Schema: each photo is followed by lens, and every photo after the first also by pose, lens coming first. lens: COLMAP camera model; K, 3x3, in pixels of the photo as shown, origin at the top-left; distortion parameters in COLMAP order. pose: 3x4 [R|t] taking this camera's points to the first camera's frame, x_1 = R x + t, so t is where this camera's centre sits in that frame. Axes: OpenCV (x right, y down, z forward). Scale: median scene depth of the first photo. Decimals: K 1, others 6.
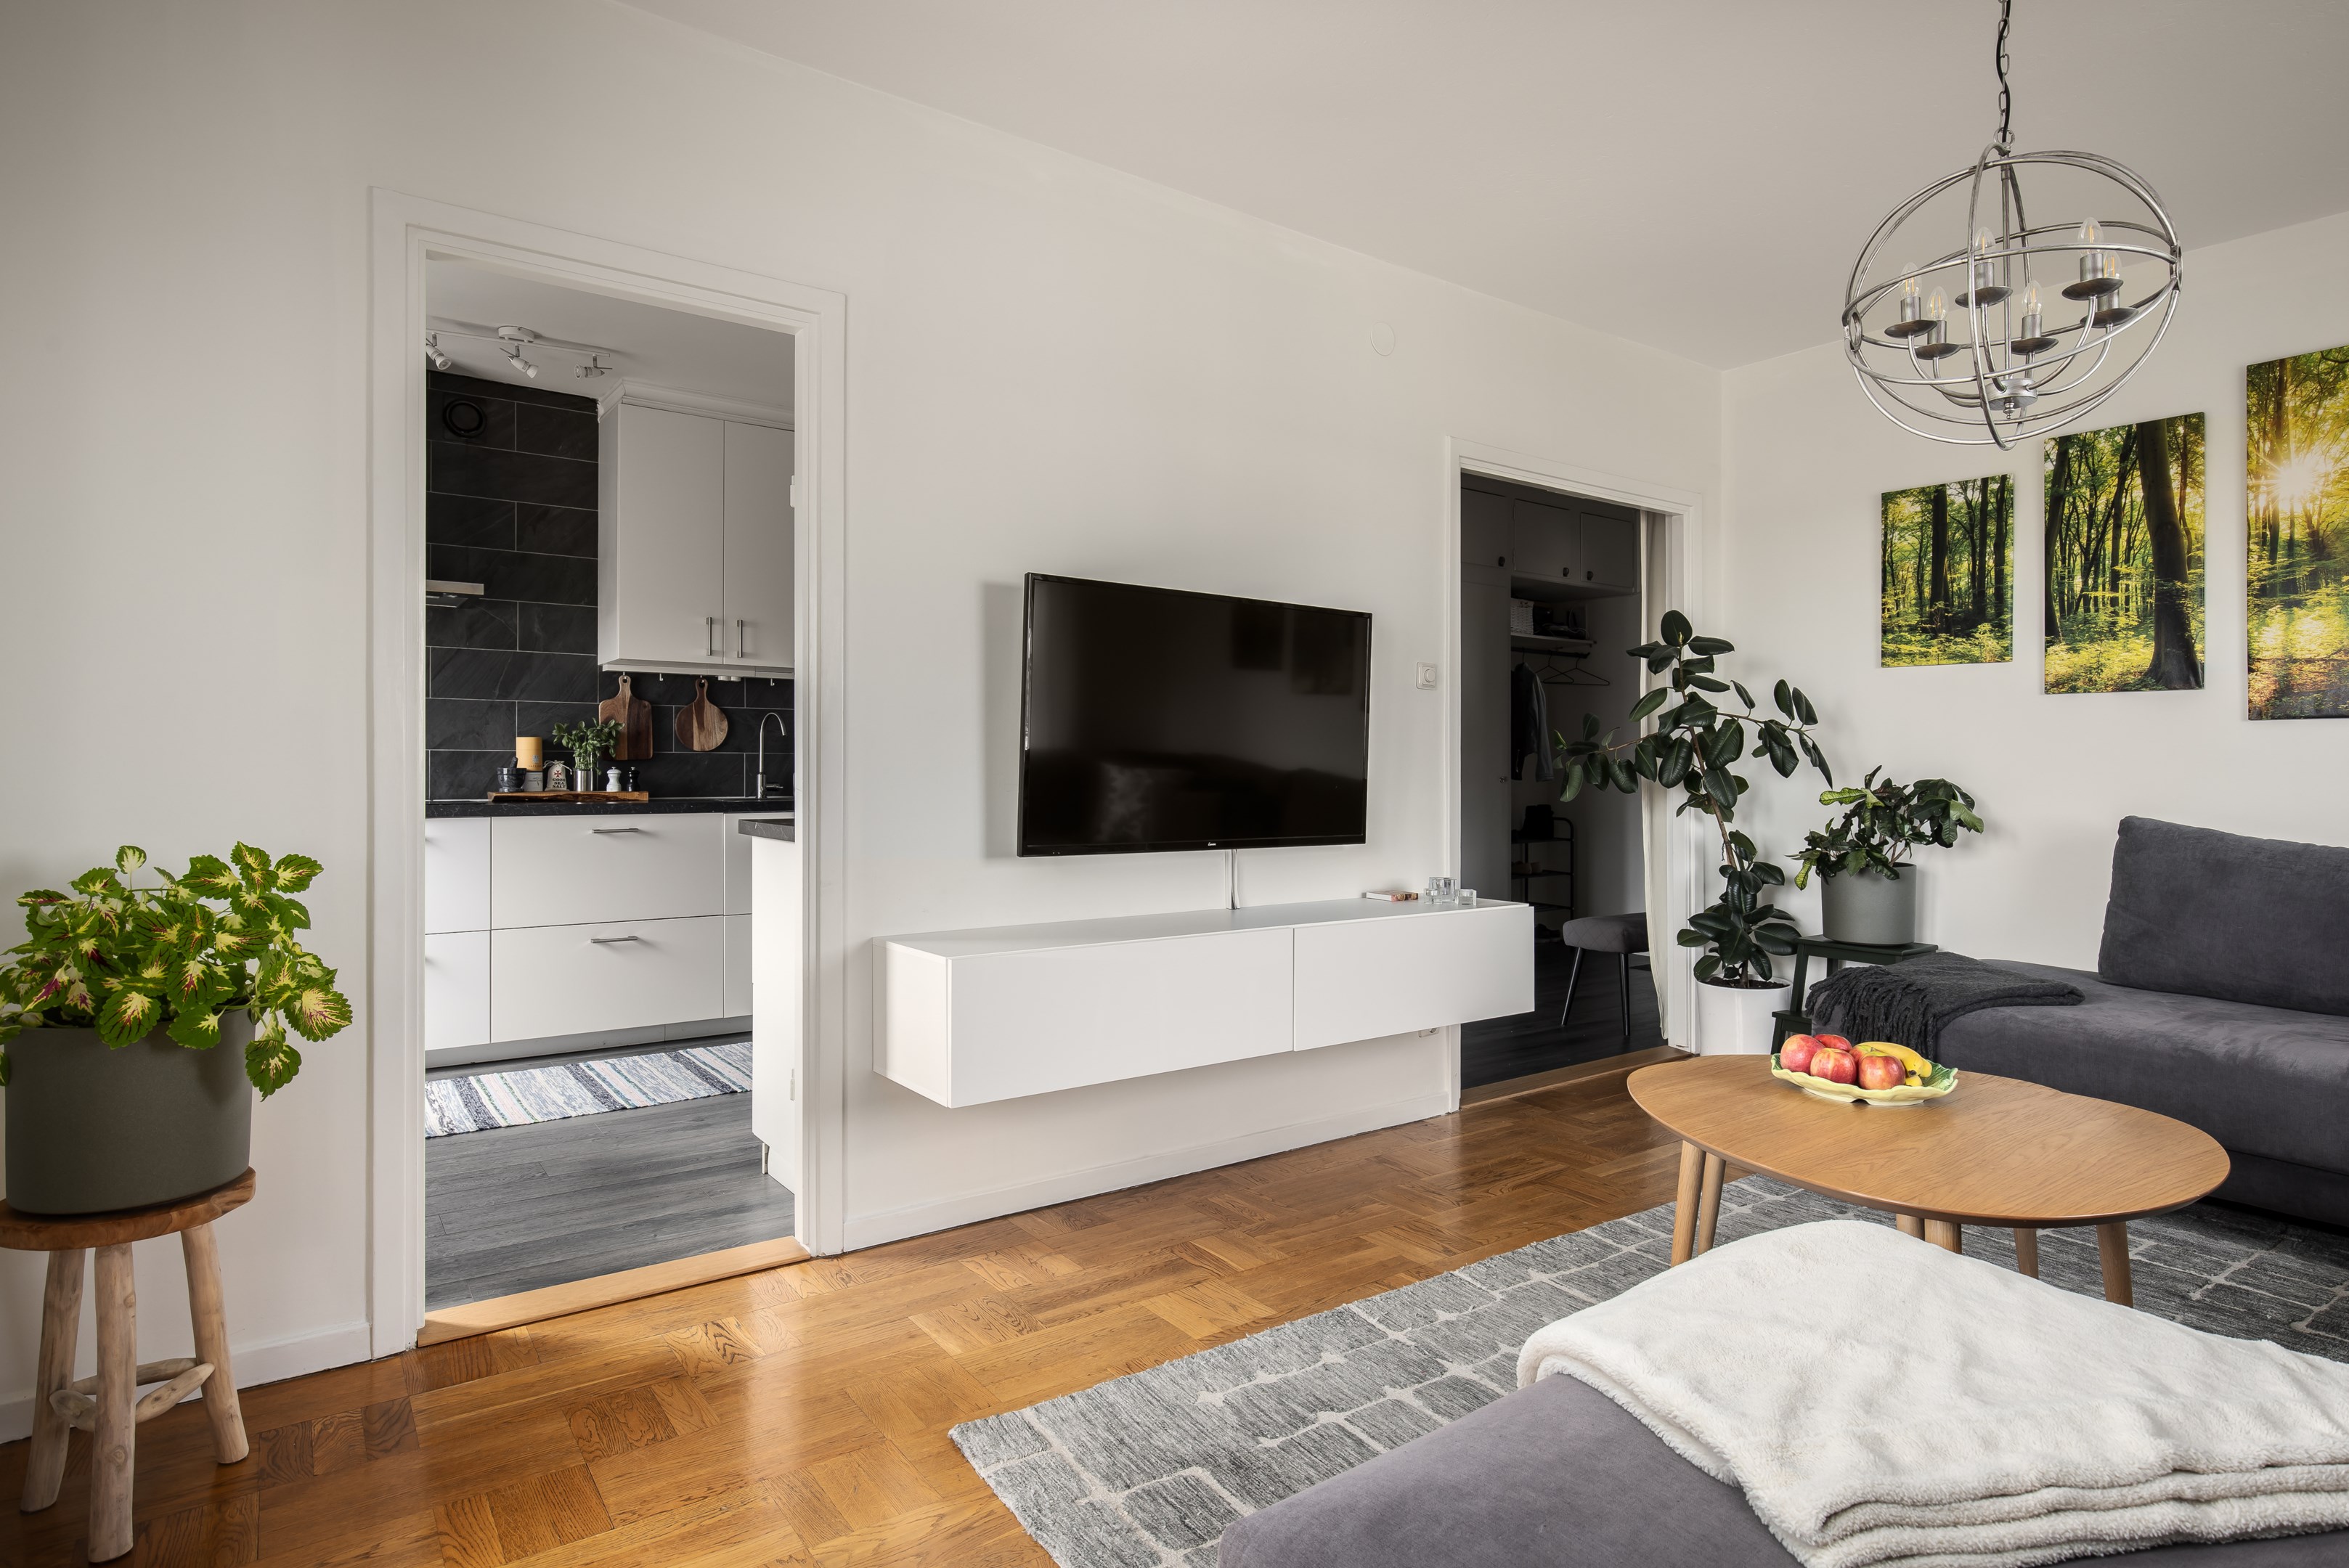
lens RADIAL K [[1295.7, 0, 1122.9], [0, 1295.7, 748.3], [0, 0, 1]] dist [0.017884, -0.007610]
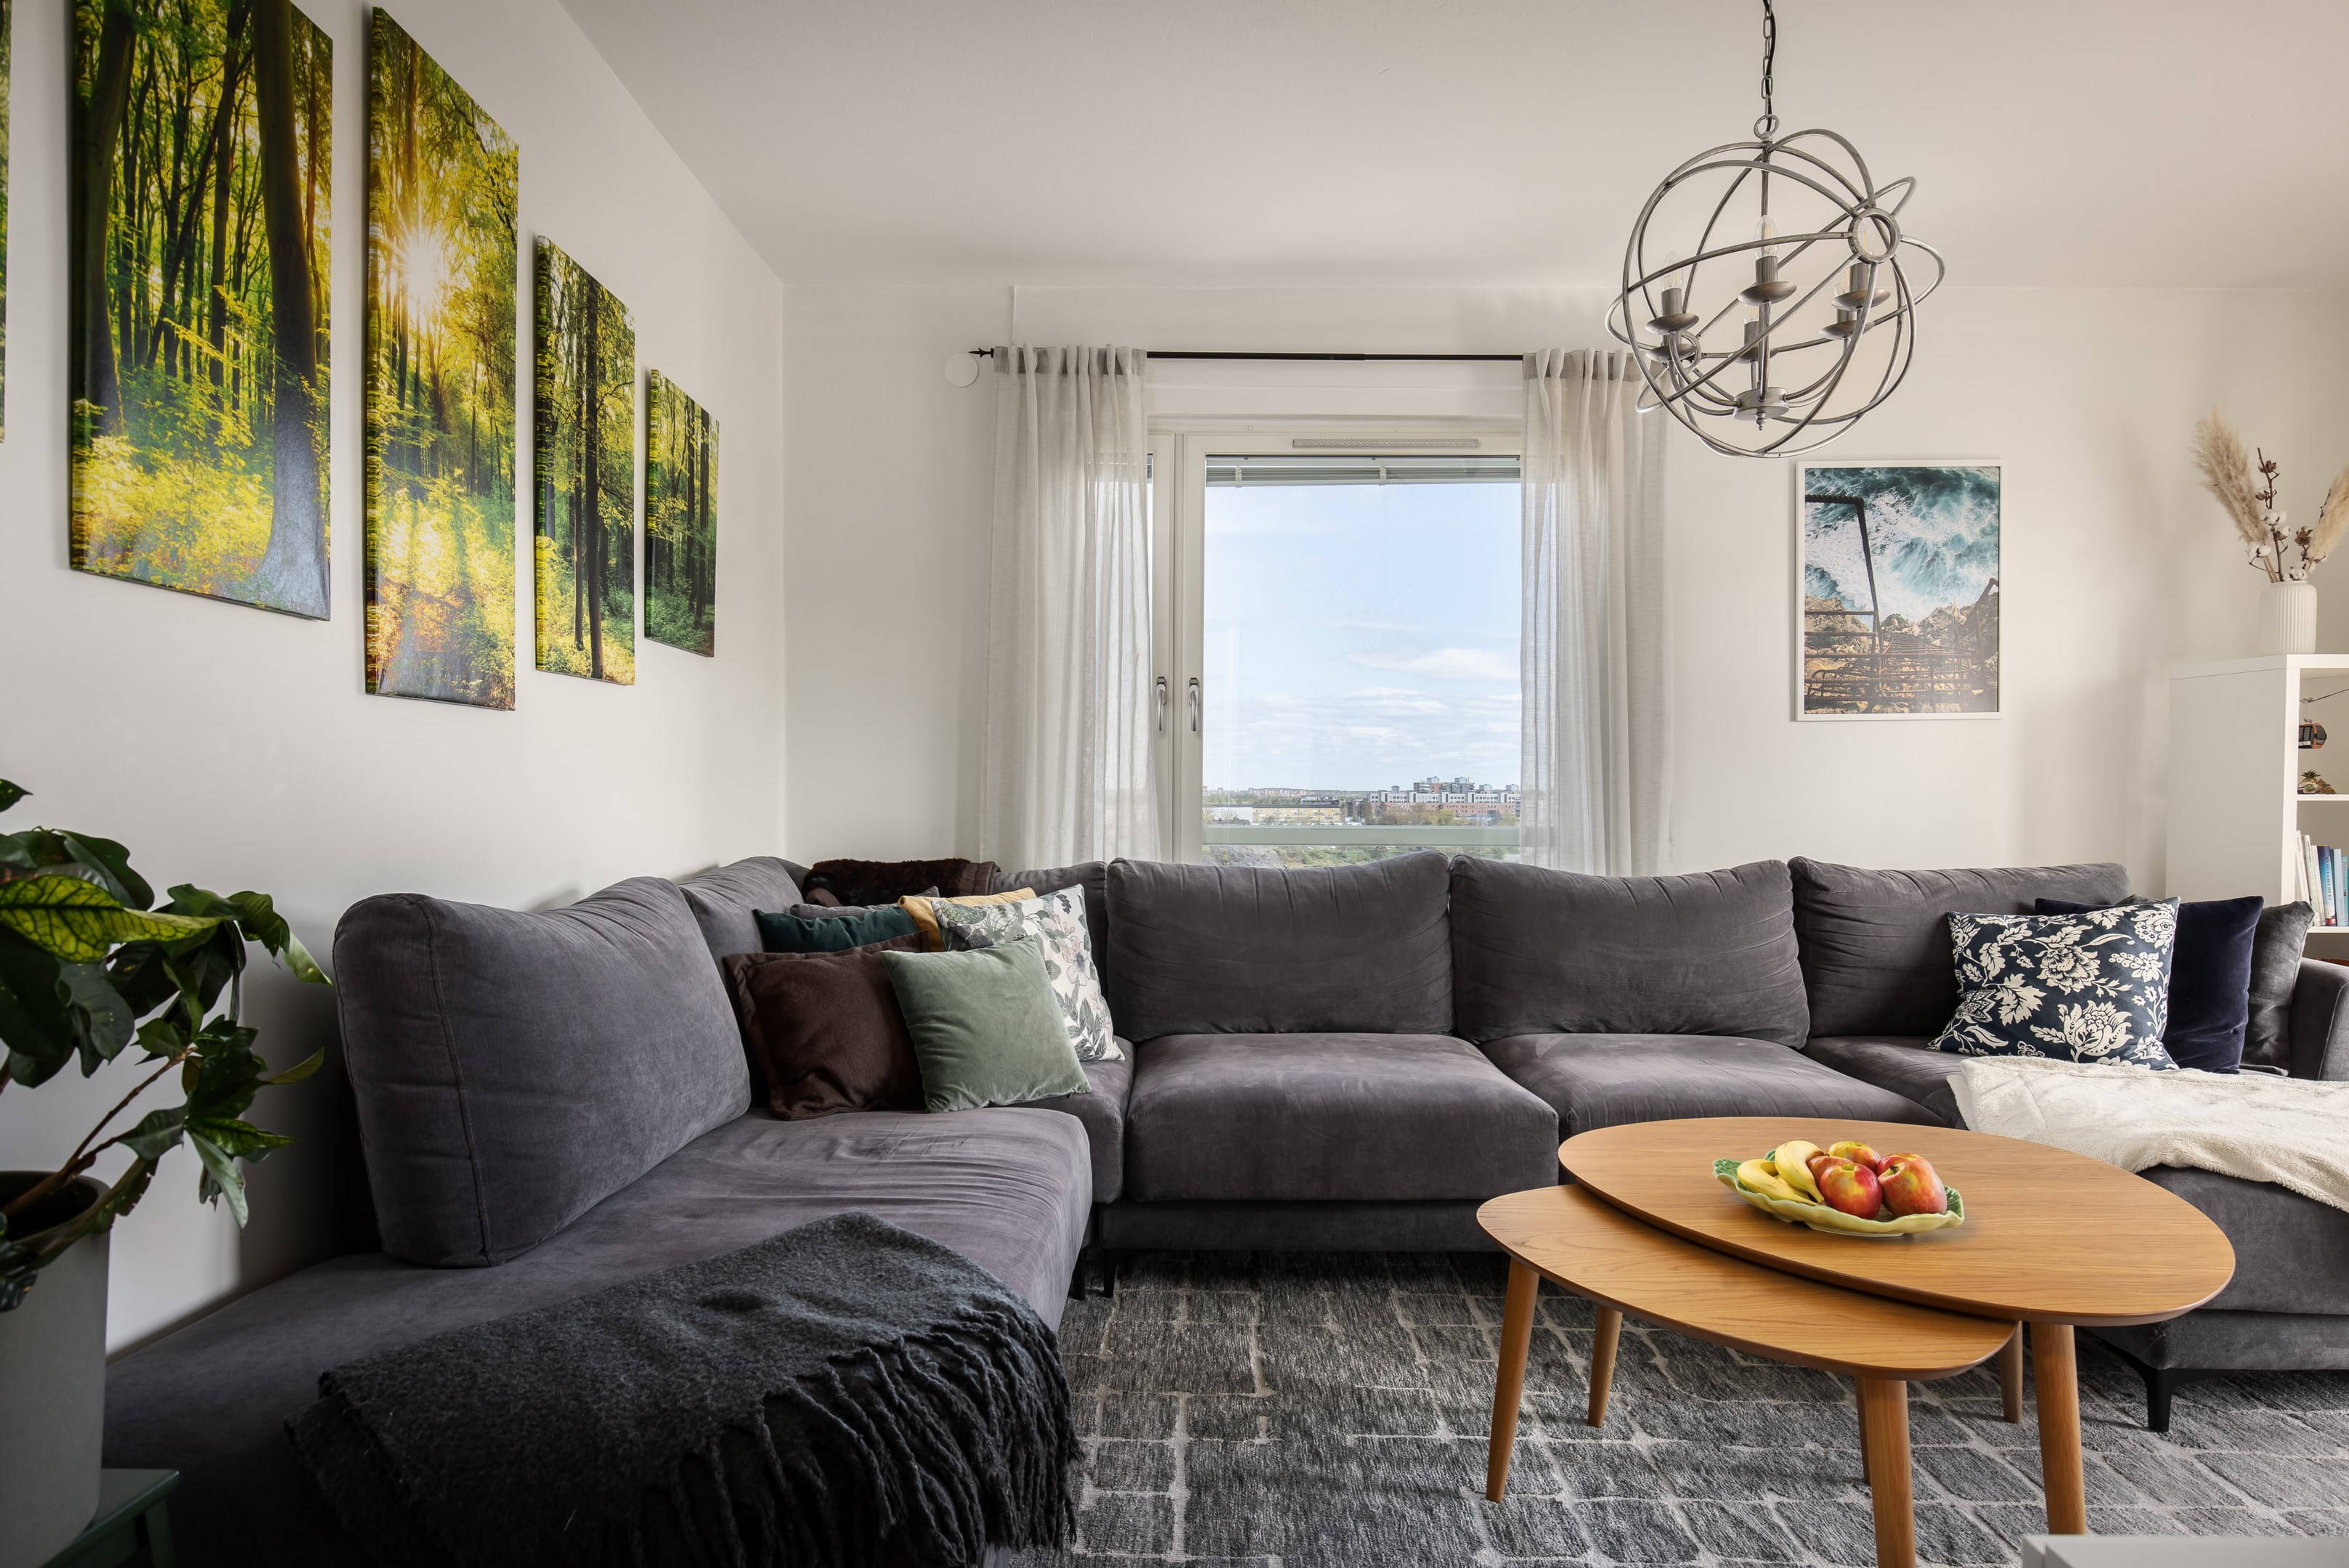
lens RADIAL K [[1295.7, 0, 1186.3], [0, 1295.7, 802.9], [0, 0, 1]] dist [0.017884, -0.007610]
pose [[-0.832132, -0.011709, 0.554454, 0.285311], [-0.015756, 0.999873, -0.002531, 0.016414], [-0.554354, -0.010842, -0.832210, 1.161809]]
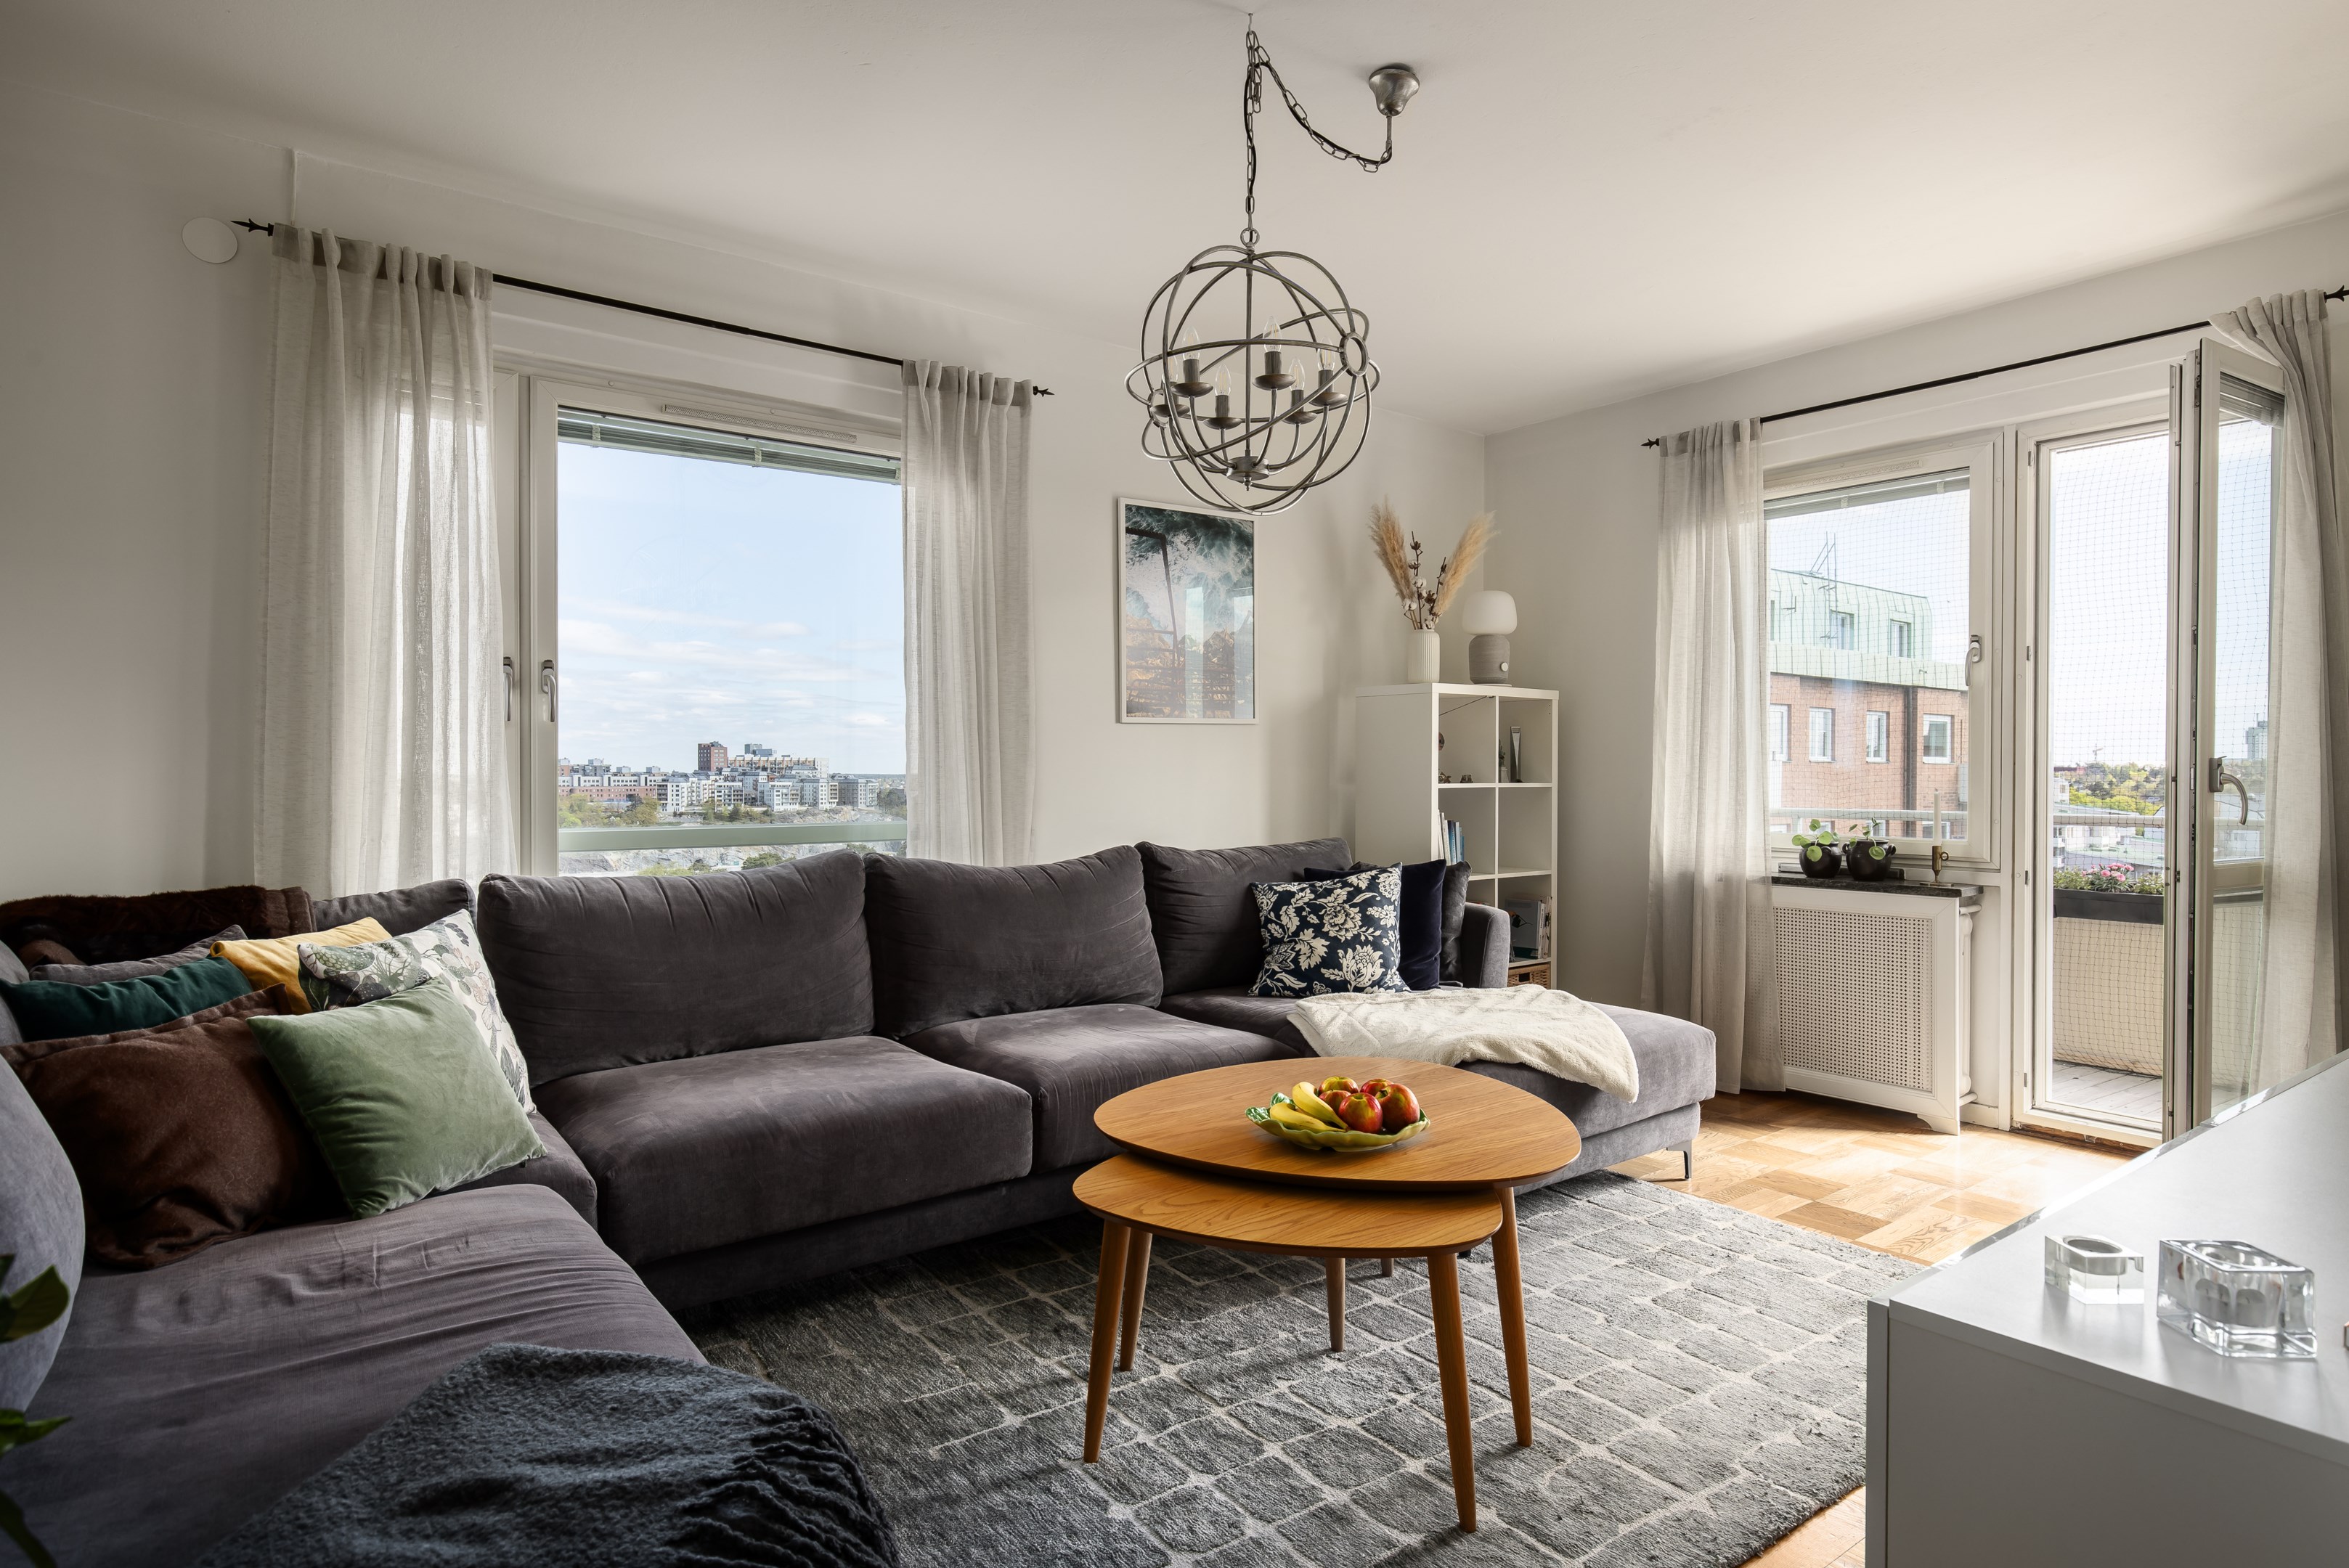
lens RADIAL K [[1295.7, 0, 1196.7], [0, 1295.7, 775.7], [0, 0, 1]] dist [0.017884, -0.007610]
pose [[-0.998392, -0.002057, -0.056646, 0.451302], [-0.001219, 0.999889, -0.014823, 0.006934], [0.056670, -0.014730, -0.998284, 1.218576]]
